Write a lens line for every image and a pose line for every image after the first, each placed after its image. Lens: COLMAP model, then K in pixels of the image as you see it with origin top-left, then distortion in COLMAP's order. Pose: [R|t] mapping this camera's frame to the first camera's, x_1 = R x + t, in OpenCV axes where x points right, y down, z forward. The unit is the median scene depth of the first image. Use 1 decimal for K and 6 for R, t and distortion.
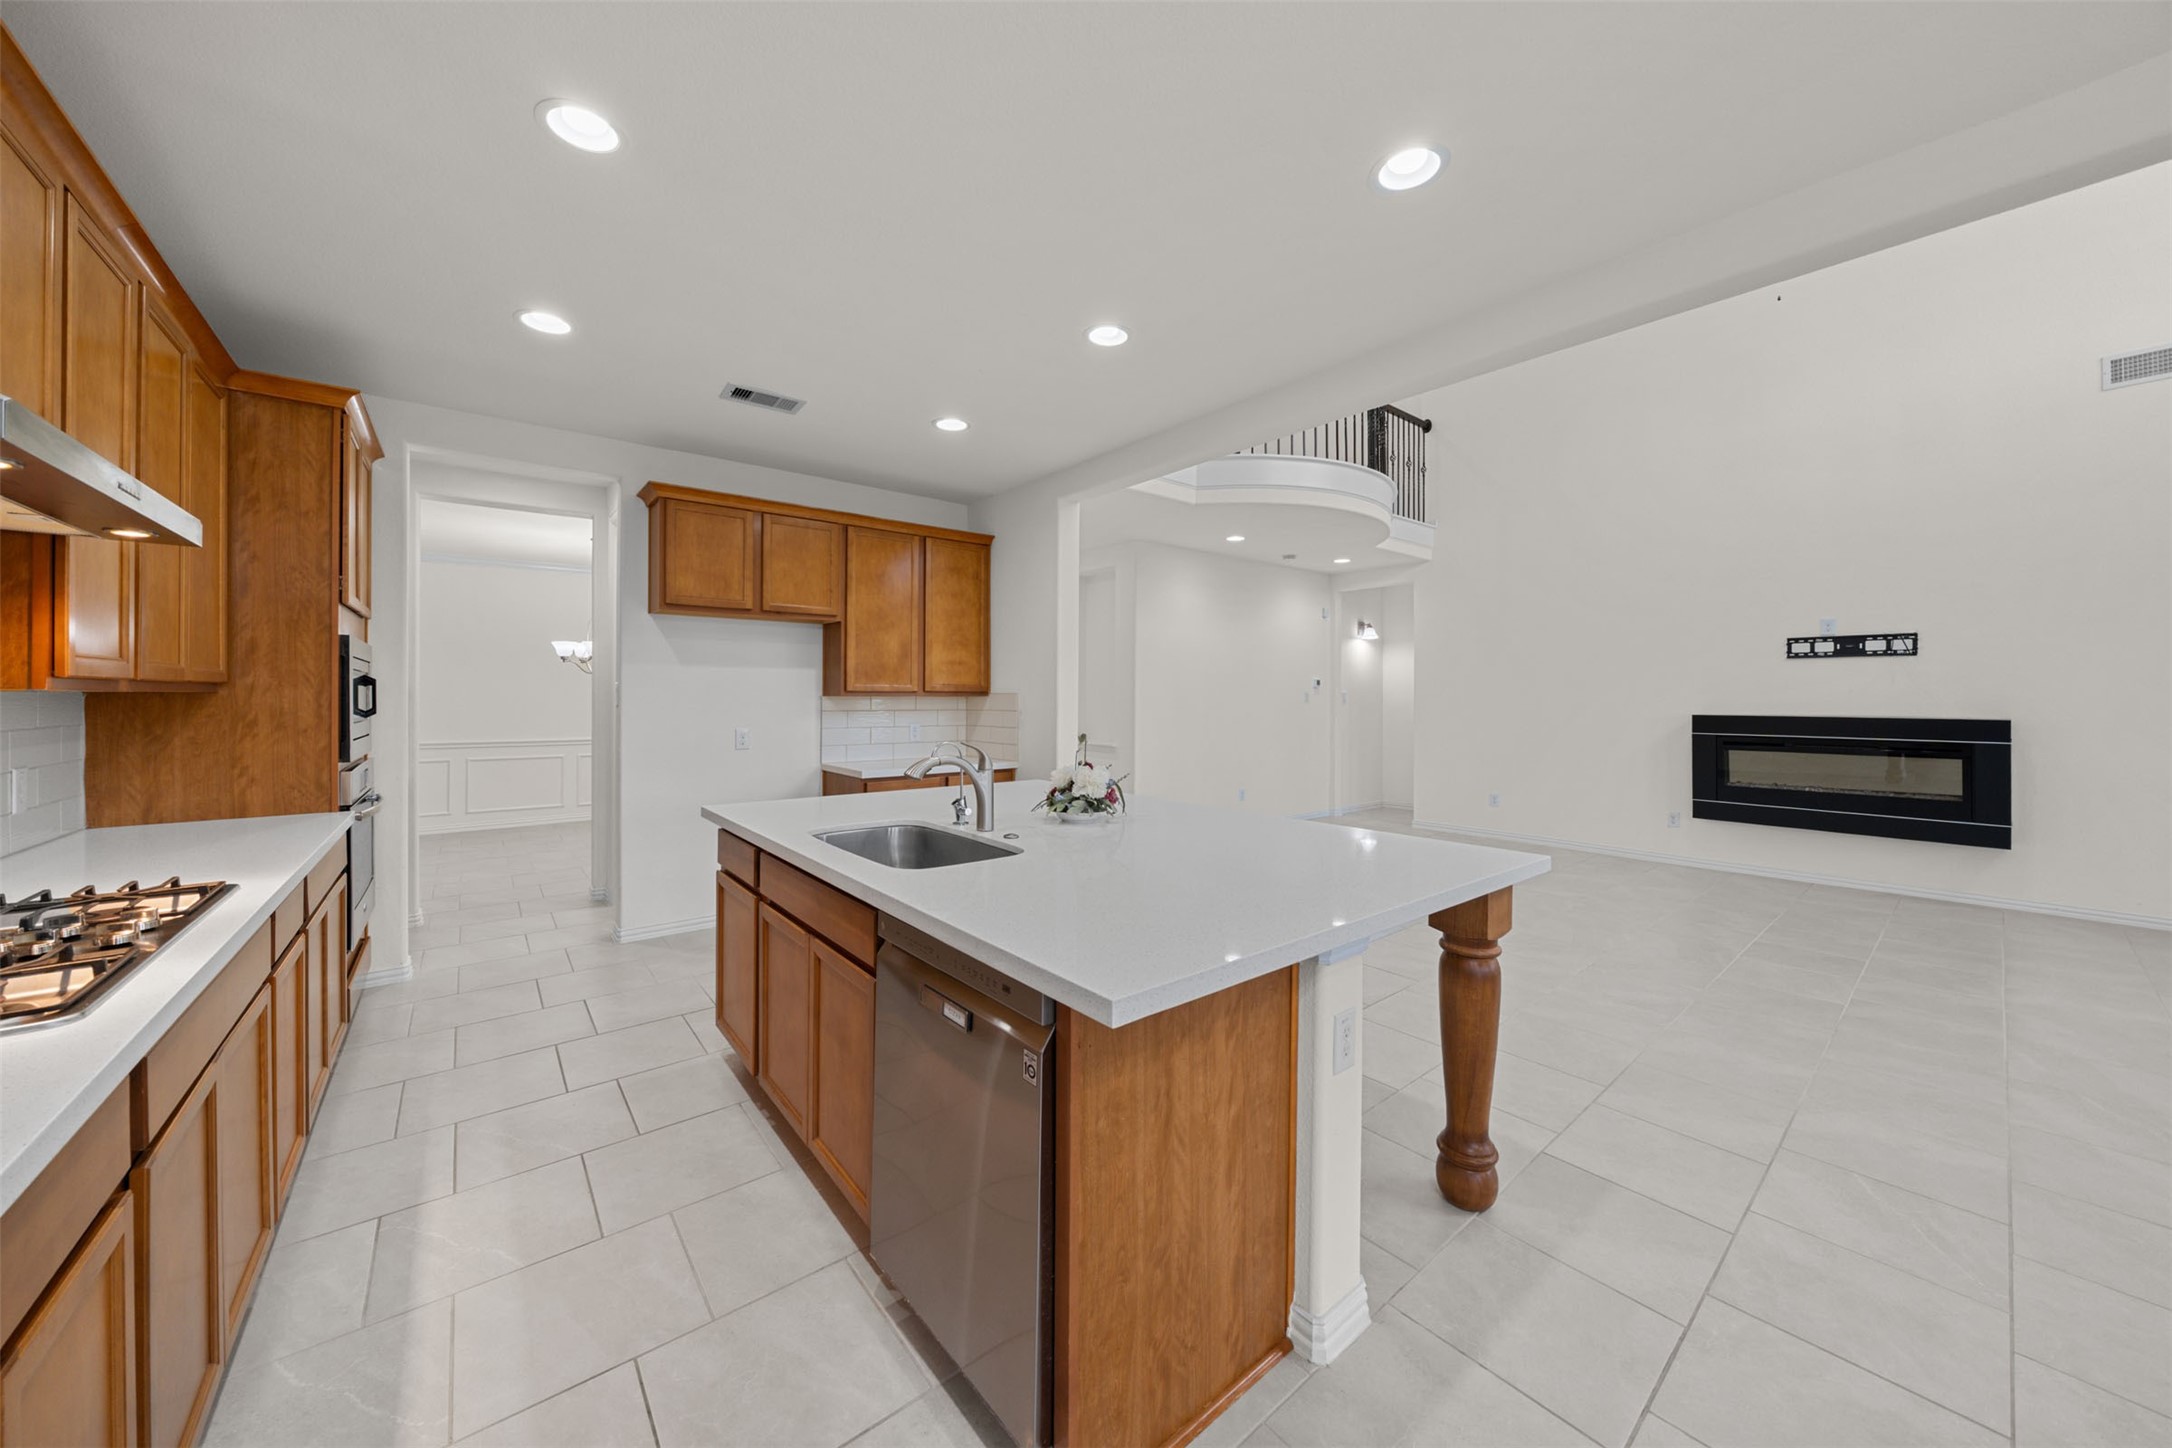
lens RADIAL K [[753.0, 0, 1075.4], [0, 753.0, 694.6], [0, 0, 1]] dist [-0.007281, 0.000276]
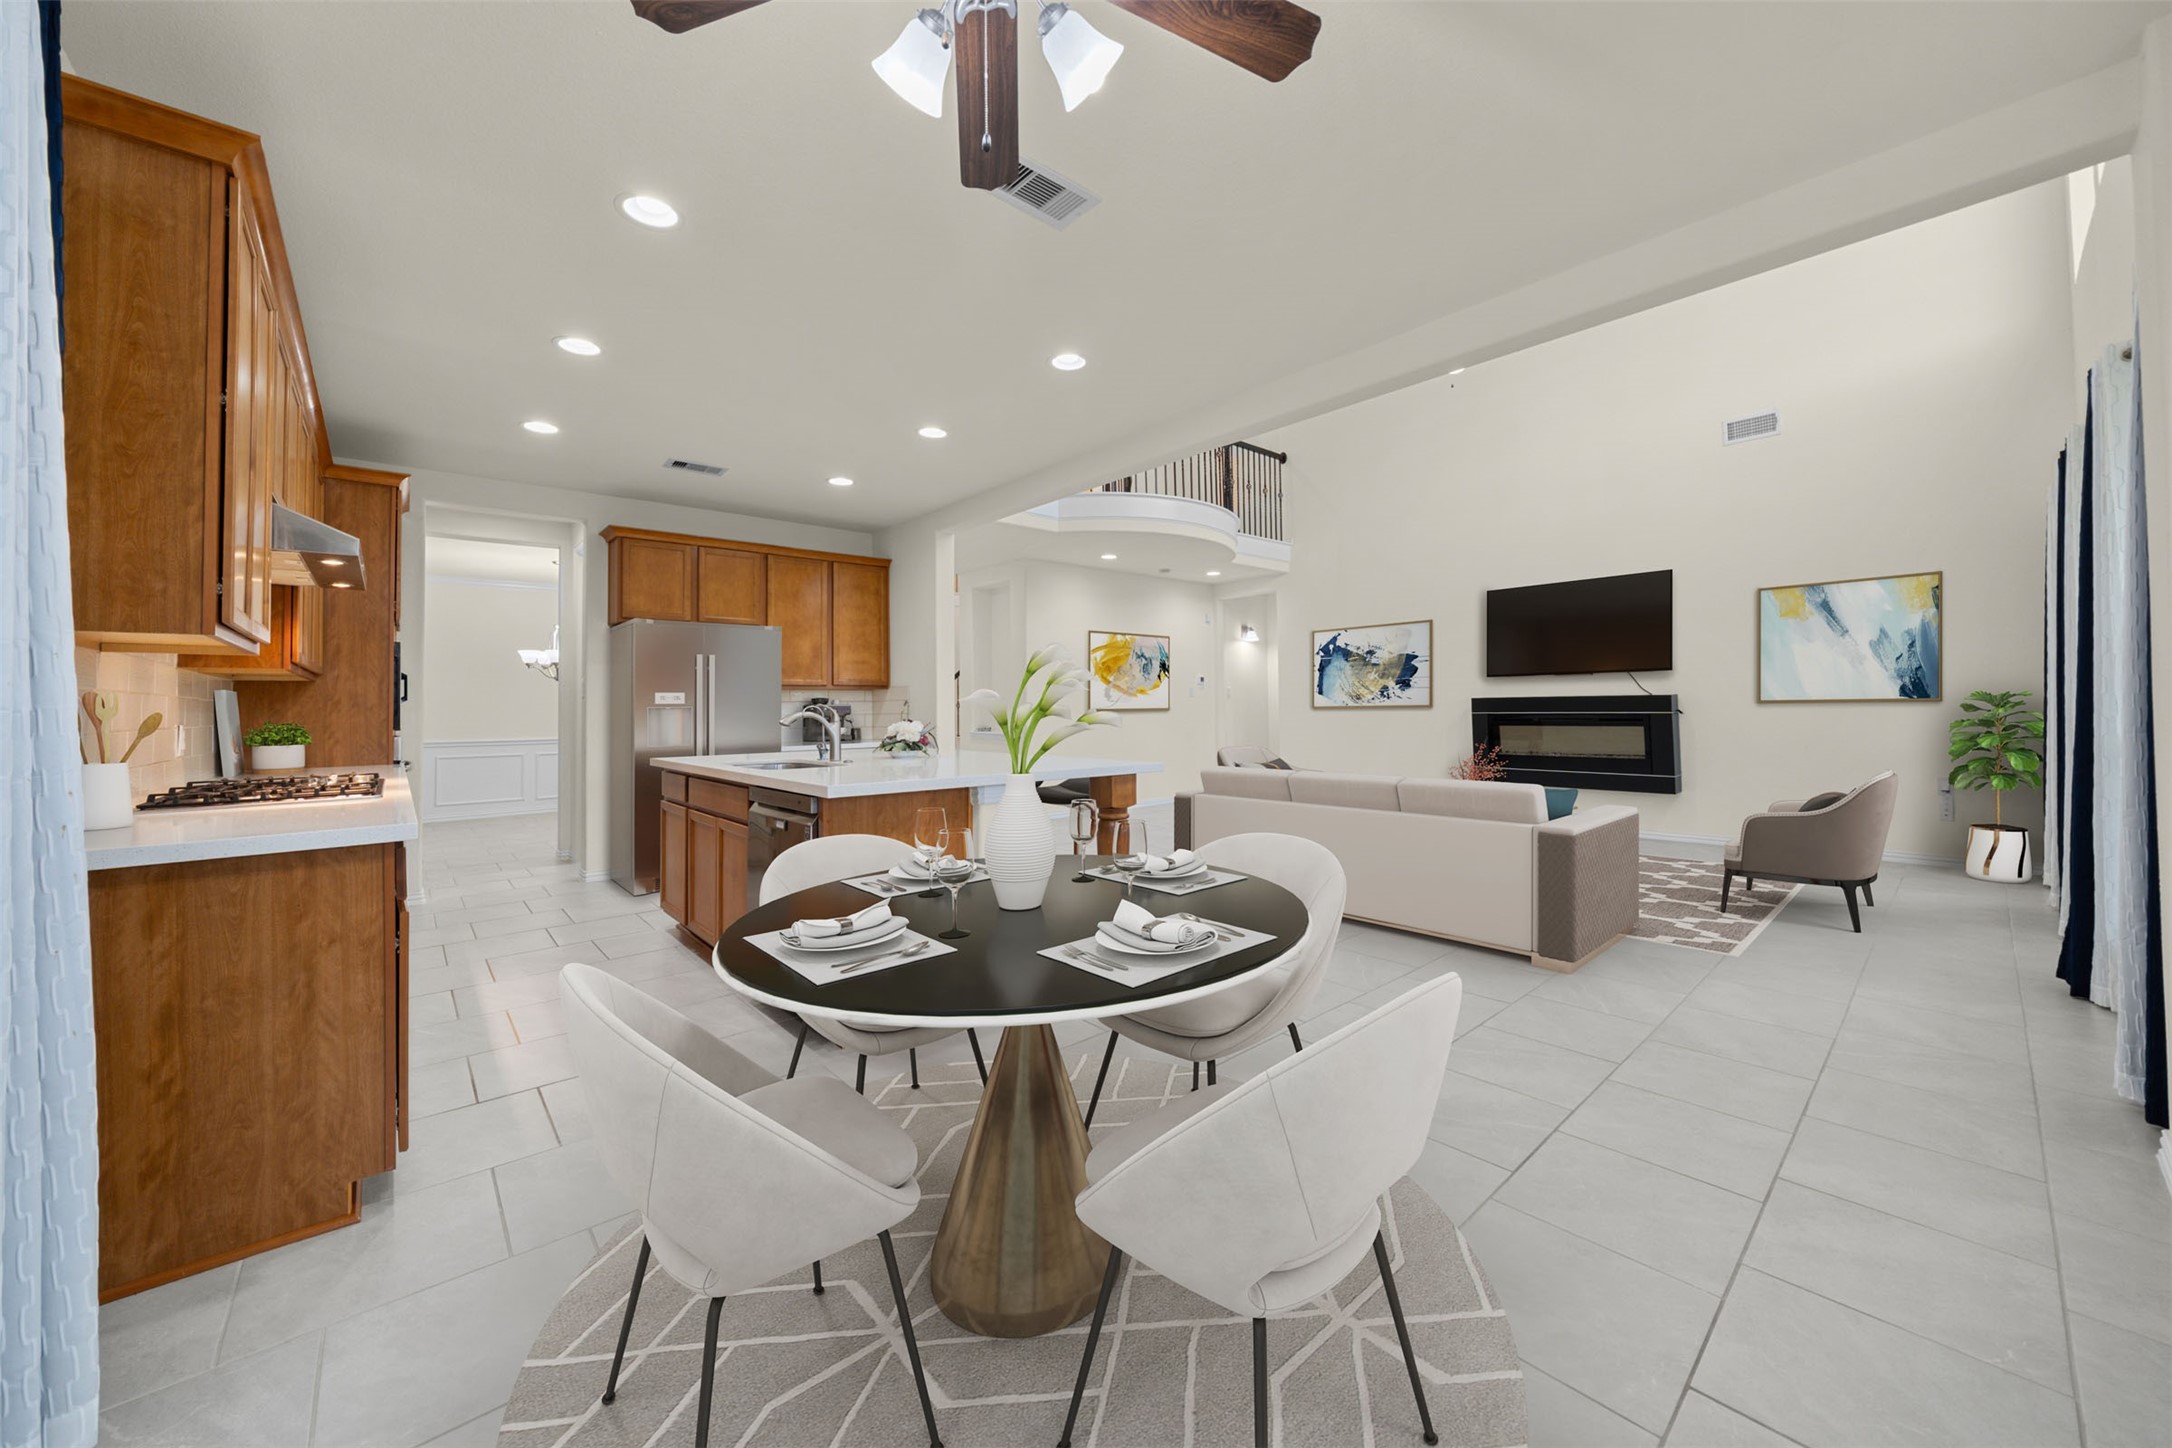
lens RADIAL K [[787.3, 0, 1079.7], [0, 787.3, 687.5], [0, 0, 1]] dist [-0.003206, -0.000156]
pose [[0.999211, -0.014171, 0.037096, 0.173769], [0.014986, 0.999650, -0.021787, 0.037496], [-0.036774, 0.022326, 0.999074, -0.346613]]
